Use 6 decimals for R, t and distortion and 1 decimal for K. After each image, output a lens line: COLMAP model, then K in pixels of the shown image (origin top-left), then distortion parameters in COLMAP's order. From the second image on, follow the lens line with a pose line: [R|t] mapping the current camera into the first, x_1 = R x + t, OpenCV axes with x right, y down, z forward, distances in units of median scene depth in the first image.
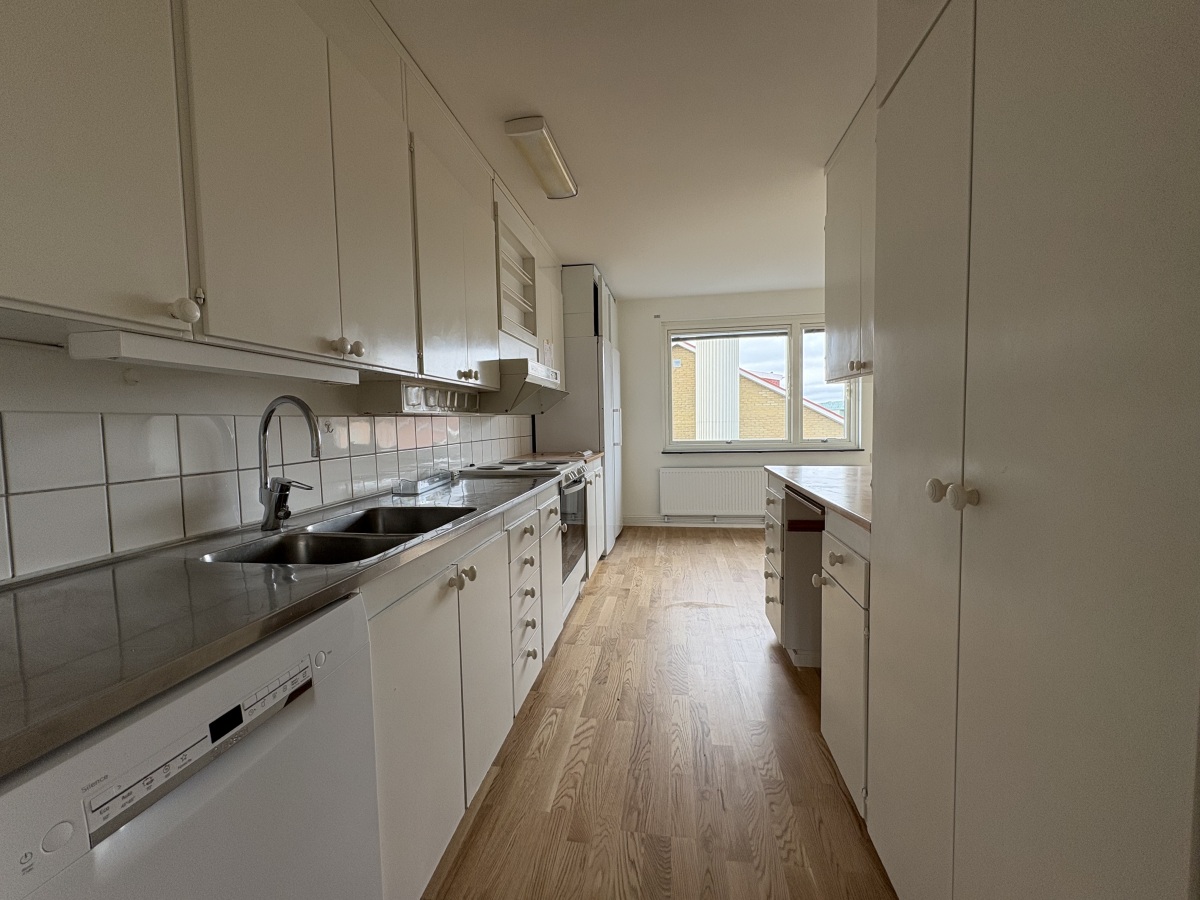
lens RADIAL K [[481.2, 0, 606.0], [0, 481.2, 449.7], [0, 0, 1]] dist [-0.001713, -0.000269]
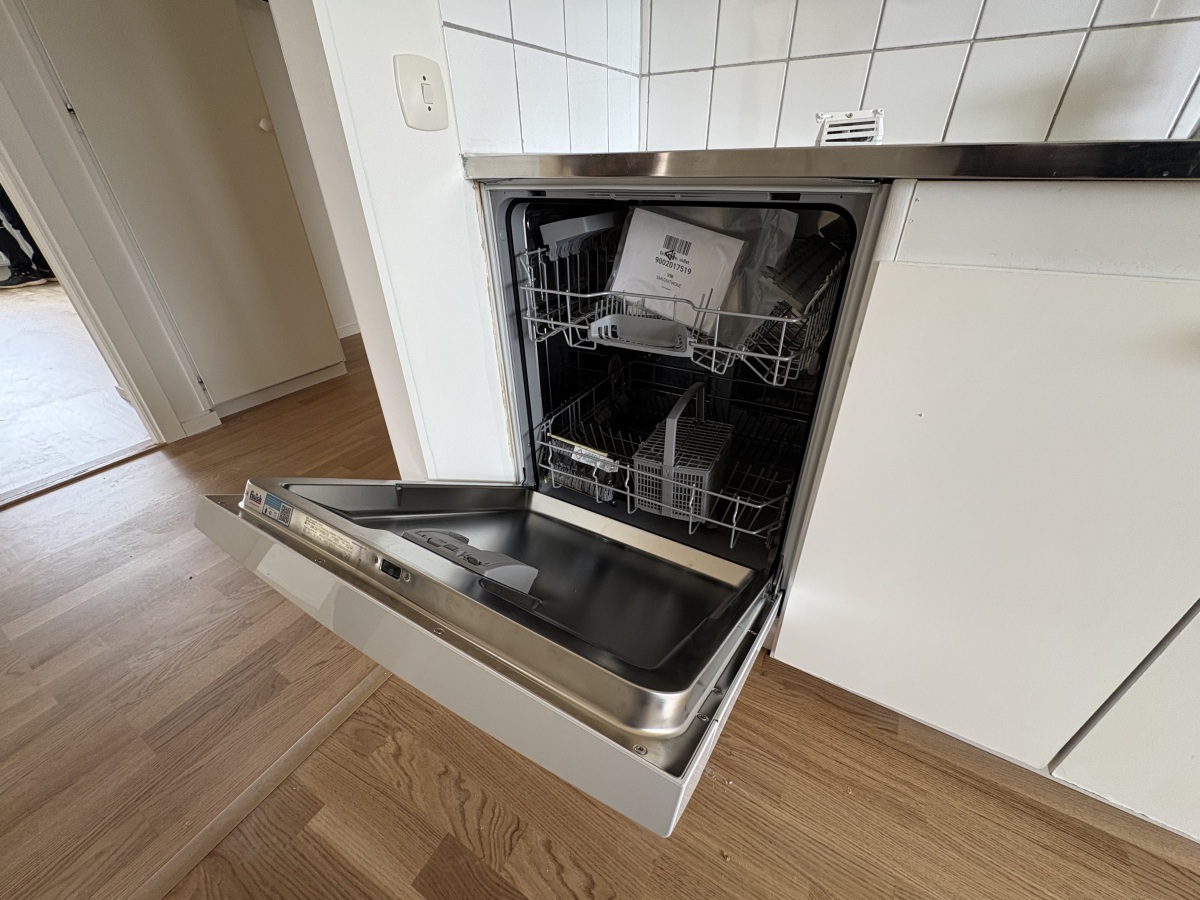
lens RADIAL K [[481.2, 0, 602.4], [0, 481.2, 448.7], [0, 0, 1]] dist [-0.001713, -0.000269]
pose [[-0.373543, 0.501292, -0.780495, 0.149868], [-0.042811, 0.831188, 0.554341, 0.177816], [0.926624, 0.240484, -0.289024, 0.654216]]
